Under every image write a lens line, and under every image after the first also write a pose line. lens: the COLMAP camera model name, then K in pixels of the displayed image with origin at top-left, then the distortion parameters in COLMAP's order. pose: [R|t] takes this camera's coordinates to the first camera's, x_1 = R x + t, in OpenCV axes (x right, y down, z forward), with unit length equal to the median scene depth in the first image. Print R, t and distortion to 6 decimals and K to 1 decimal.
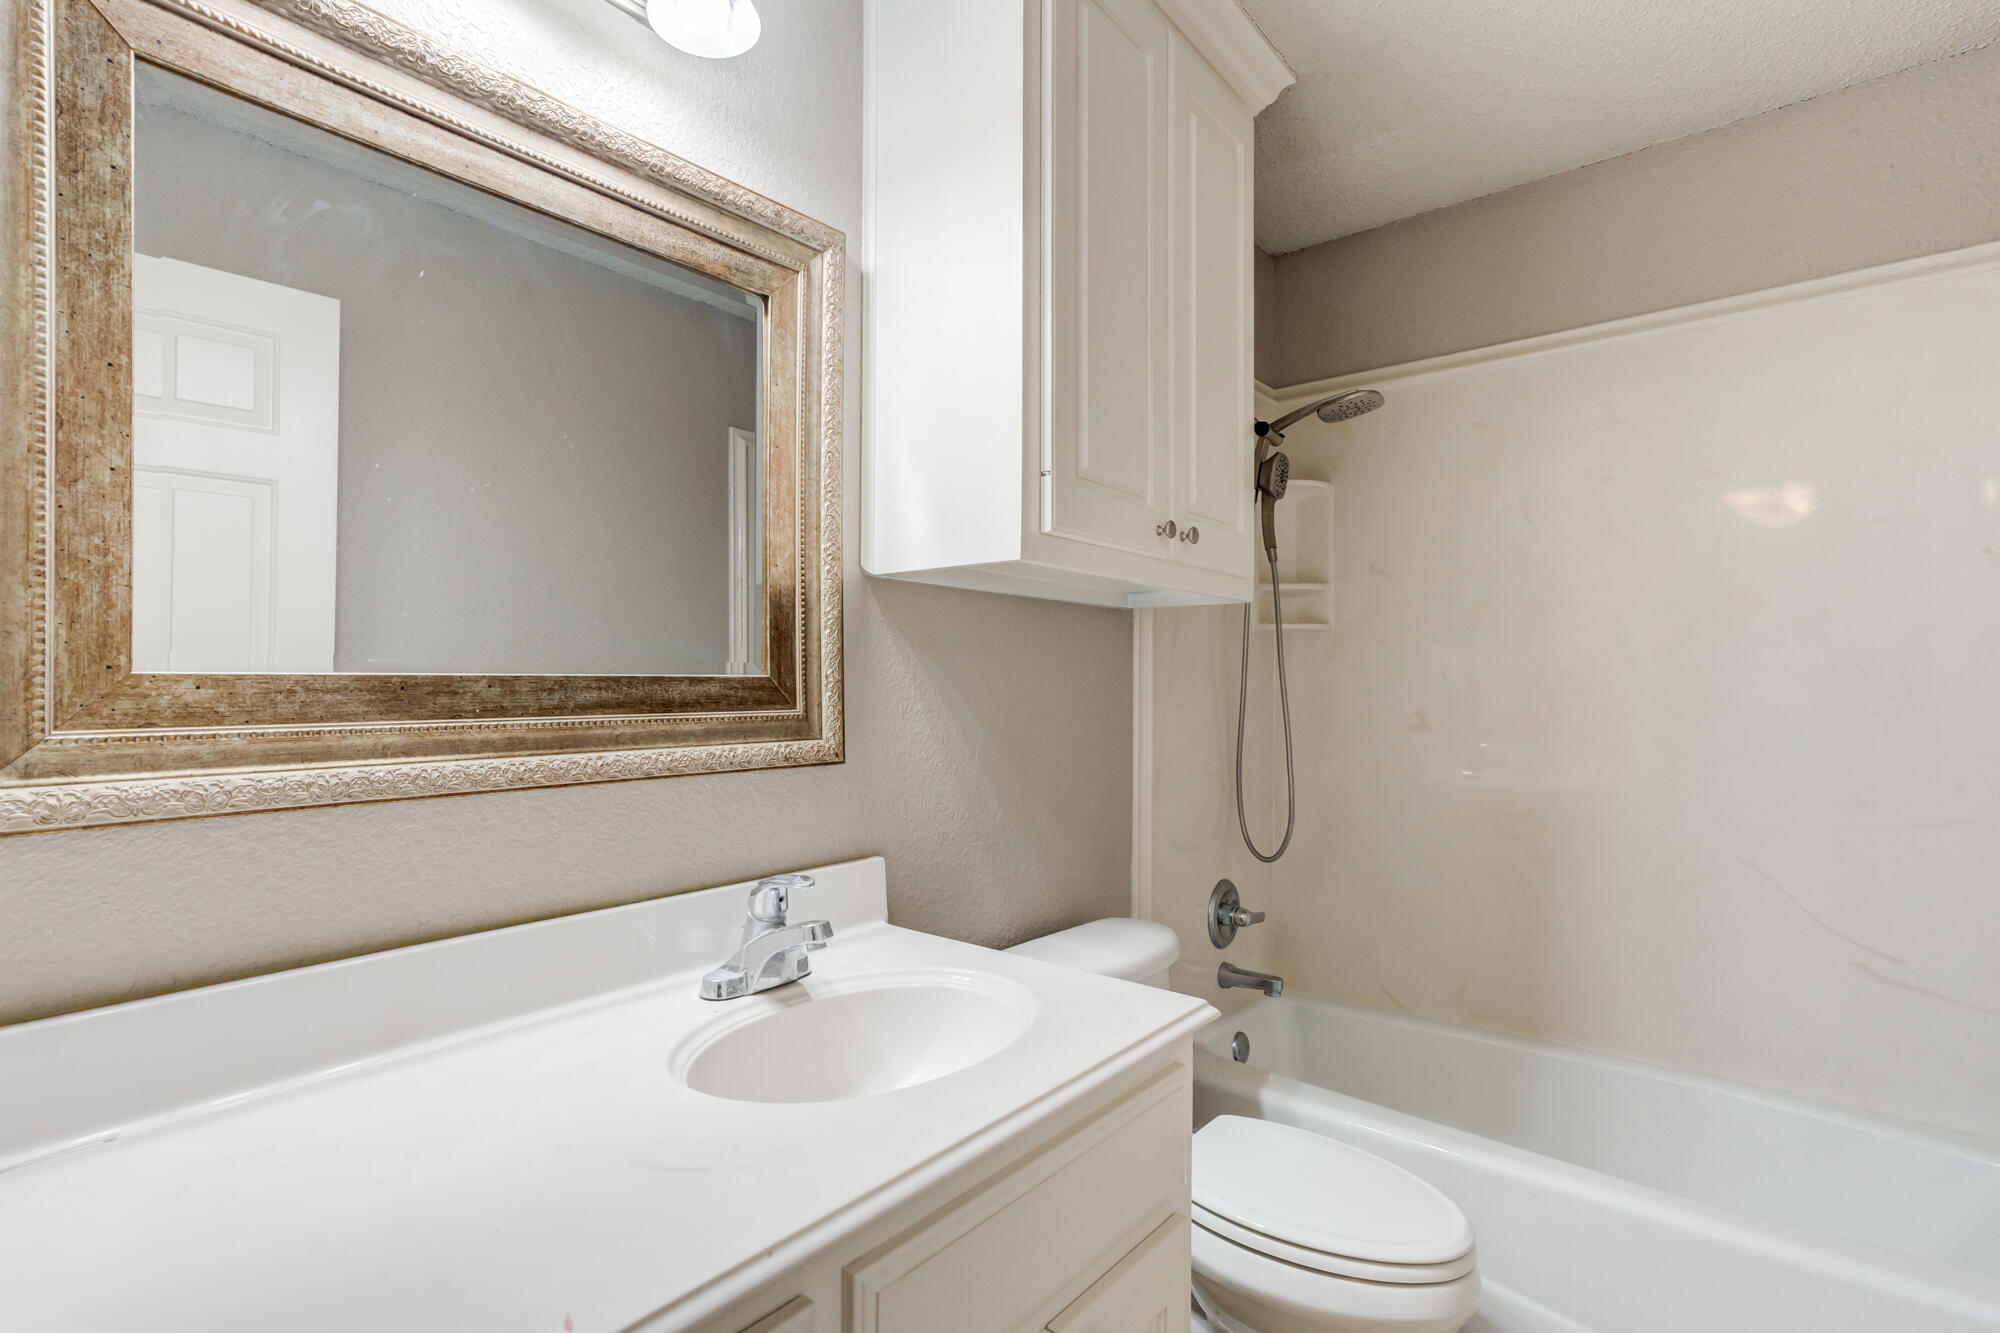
lens RADIAL K [[938.6, 0, 992.2], [0, 938.6, 684.9], [0, 0, 1]] dist [-0.007638, 0.012732]
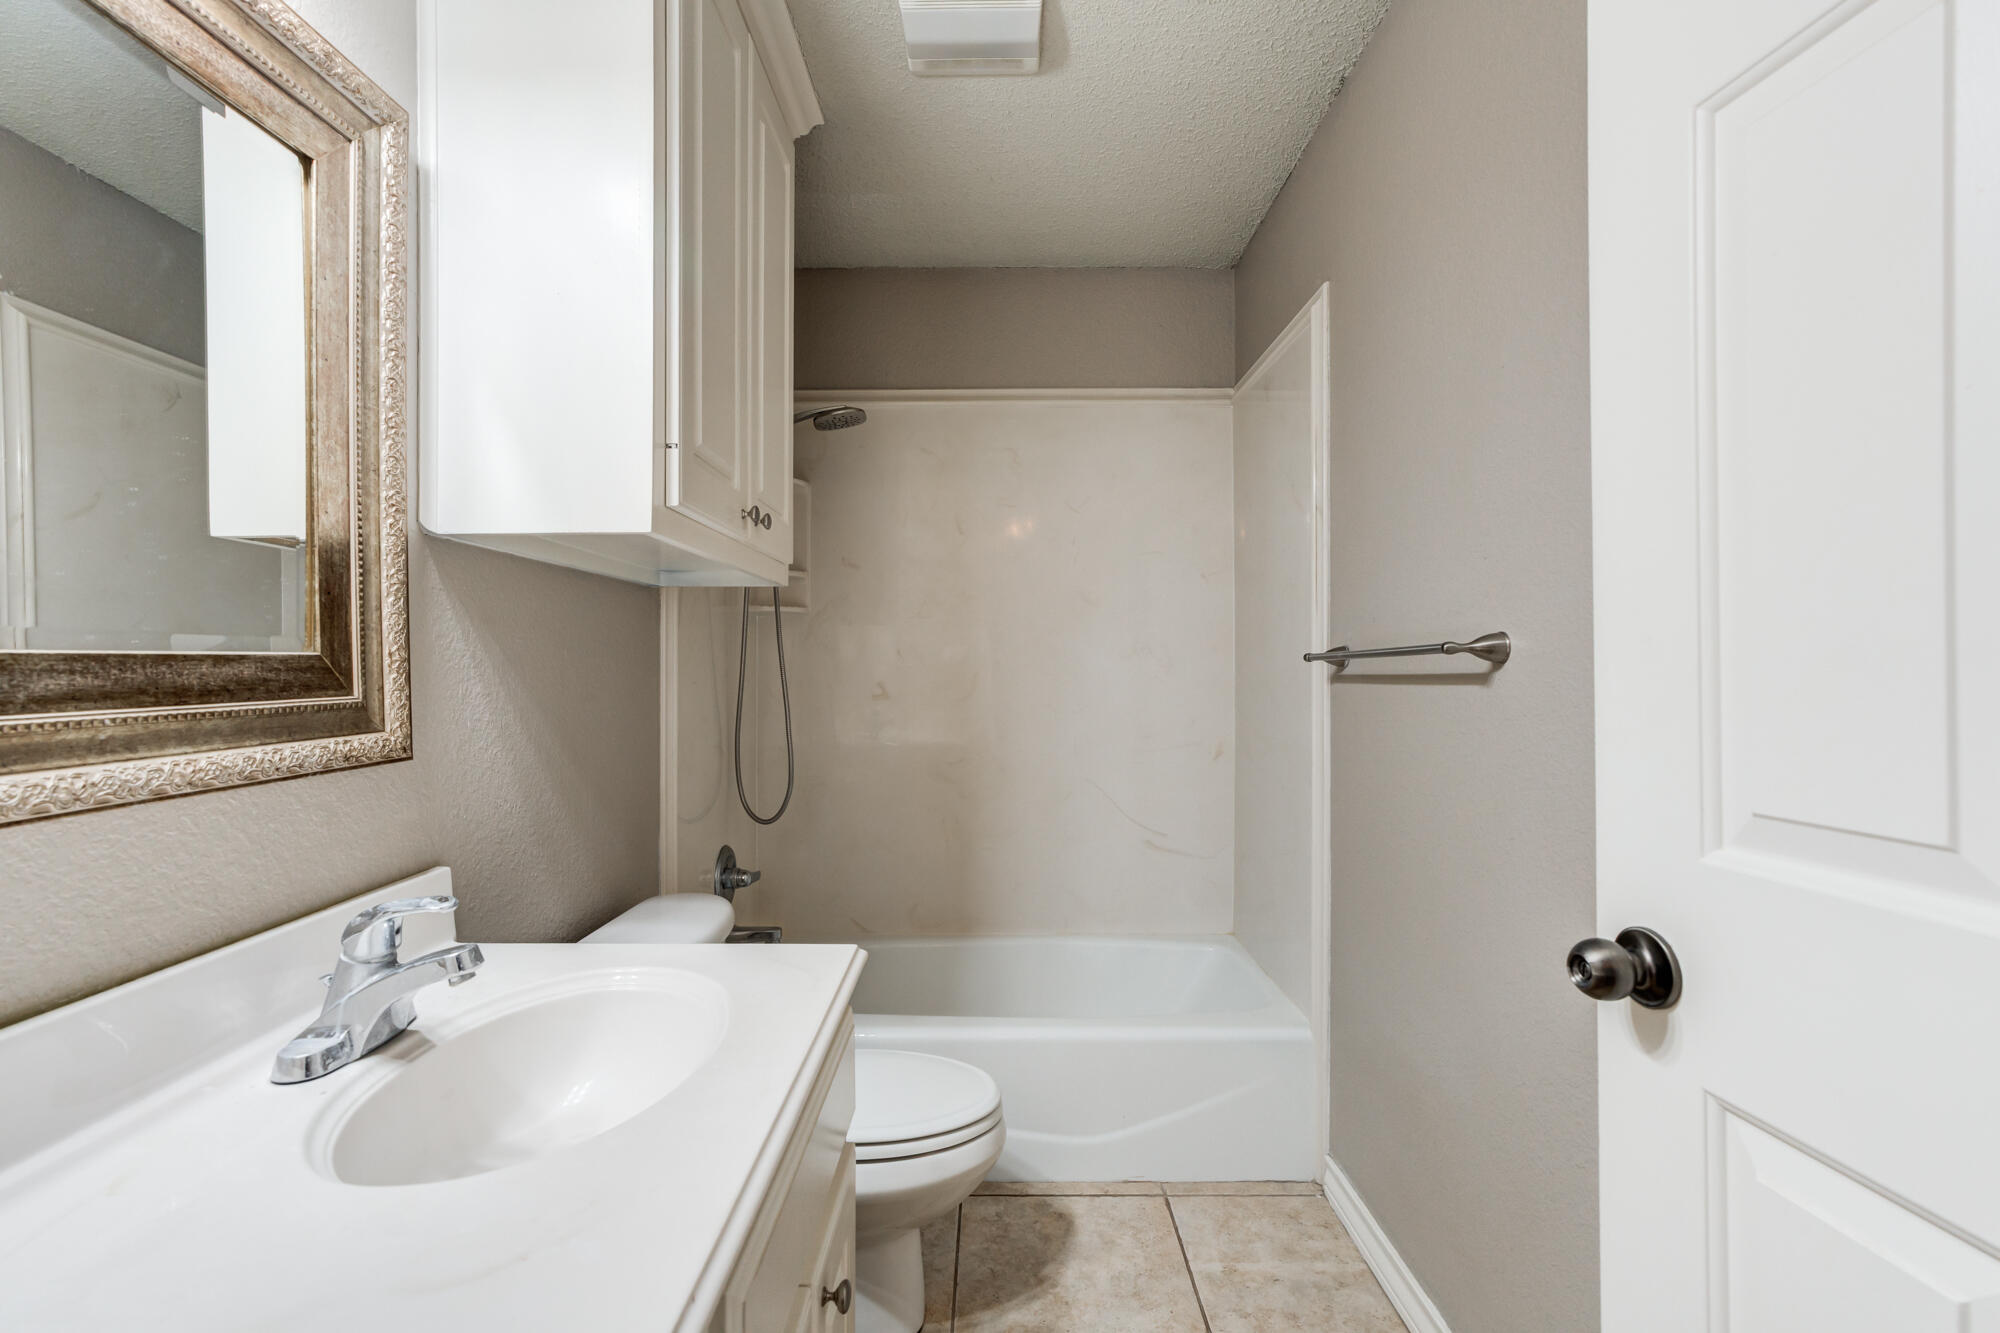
lens RADIAL K [[866.1, 0, 998.4], [0, 866.1, 671.0], [0, 0, 1]] dist [0.004862, 0.006365]
pose [[0.779296, -0.012844, 0.626524, -0.244669], [0.006554, 0.999902, 0.012347, -0.000342], [-0.626621, -0.005516, 0.779305, 0.082132]]
